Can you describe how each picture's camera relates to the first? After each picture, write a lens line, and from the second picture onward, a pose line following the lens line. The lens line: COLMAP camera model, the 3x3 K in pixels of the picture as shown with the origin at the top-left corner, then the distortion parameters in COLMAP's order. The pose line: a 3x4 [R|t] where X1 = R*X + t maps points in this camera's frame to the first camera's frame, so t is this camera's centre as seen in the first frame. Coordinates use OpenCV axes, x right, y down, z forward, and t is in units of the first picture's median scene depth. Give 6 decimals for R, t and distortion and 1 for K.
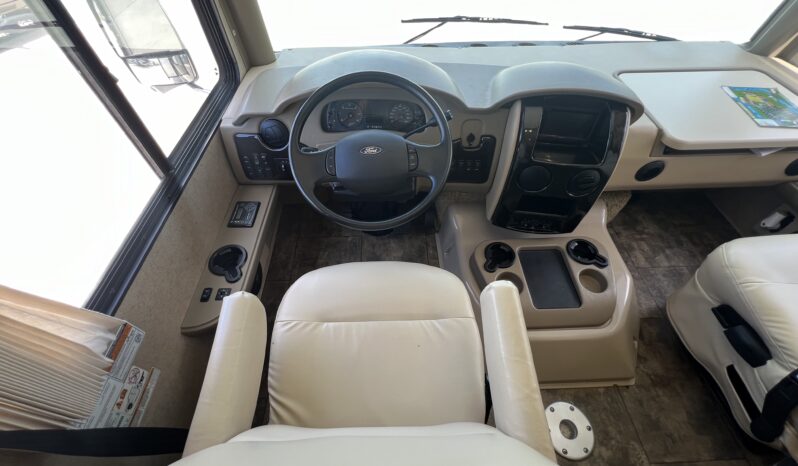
lens RADIAL K [[325.8, 0, 399.5], [0, 325.8, 233.0], [0, 0, 1]] dist [-0.003568, 0.000154]
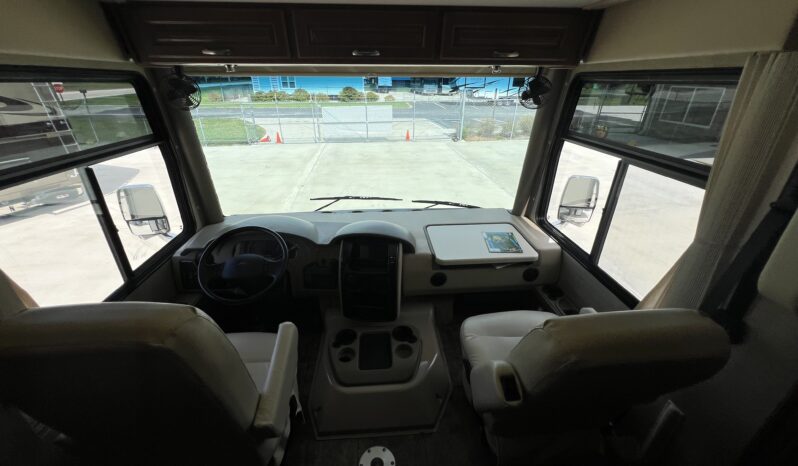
lens RADIAL K [[325.8, 0, 399.6], [0, 325.8, 233.5], [0, 0, 1]] dist [-0.003568, 0.000154]
pose [[0.999359, -0.011037, 0.034069, 0.510530], [0.024653, 0.902038, -0.430953, 0.288402], [-0.025975, 0.431516, 0.901731, -0.540566]]
